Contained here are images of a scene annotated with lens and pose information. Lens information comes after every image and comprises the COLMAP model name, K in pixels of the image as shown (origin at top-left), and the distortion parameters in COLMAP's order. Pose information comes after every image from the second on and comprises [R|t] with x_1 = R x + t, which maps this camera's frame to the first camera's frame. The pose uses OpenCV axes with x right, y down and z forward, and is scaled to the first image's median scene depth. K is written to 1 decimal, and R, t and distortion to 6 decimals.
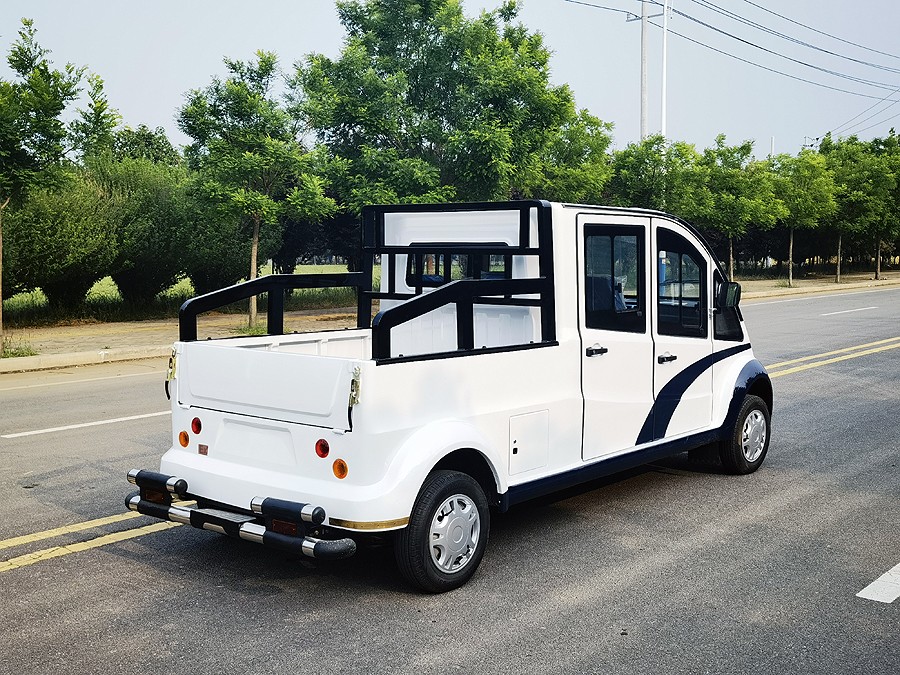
lens RADIAL K [[1062.1, 0, 450.0], [0, 1062.1, 337.5], [0, 0, 1]] dist [-0.006432, -0.002815]
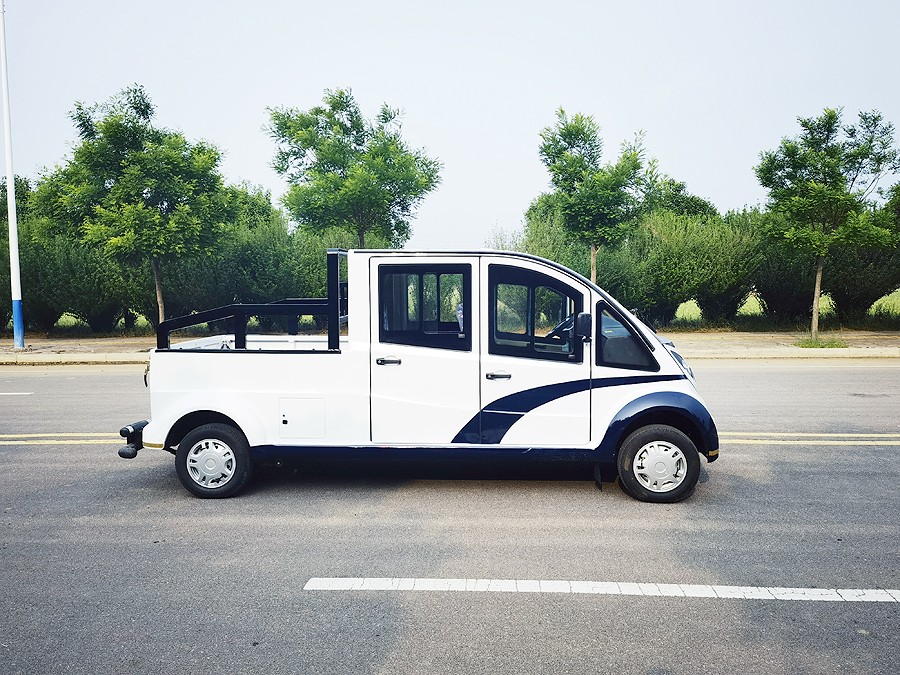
lens RADIAL K [[746.9, 0, 450.0], [0, 746.9, 337.5], [0, 0, 1]] dist [0.076275, 0.000514]
pose [[0.574656, 0.058410, -0.816308, 0.876160], [-0.058372, 0.997835, 0.030308, -0.046123], [0.816311, 0.030233, 0.576821, 0.495920]]
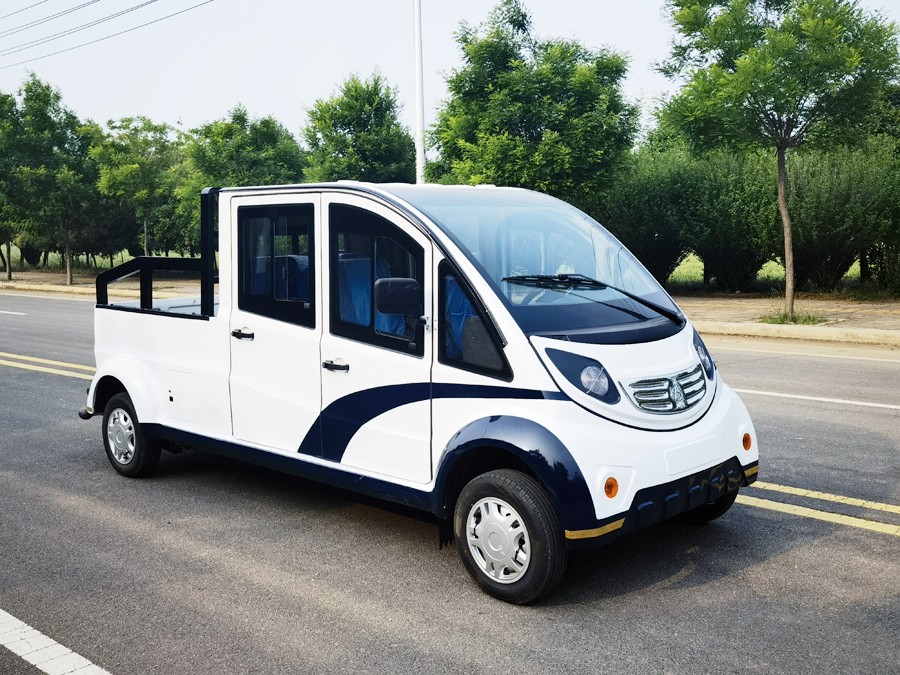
lens RADIAL K [[955.8, 0, 451.0], [0, 955.8, 315.5], [0, 0, 1]] dist [0.084487, -0.000189]
pose [[-0.068632, 0.092342, -0.993359, 0.956951], [-0.067025, 0.993031, 0.096942, -0.098968], [0.995388, 0.073233, -0.061965, 1.171764]]
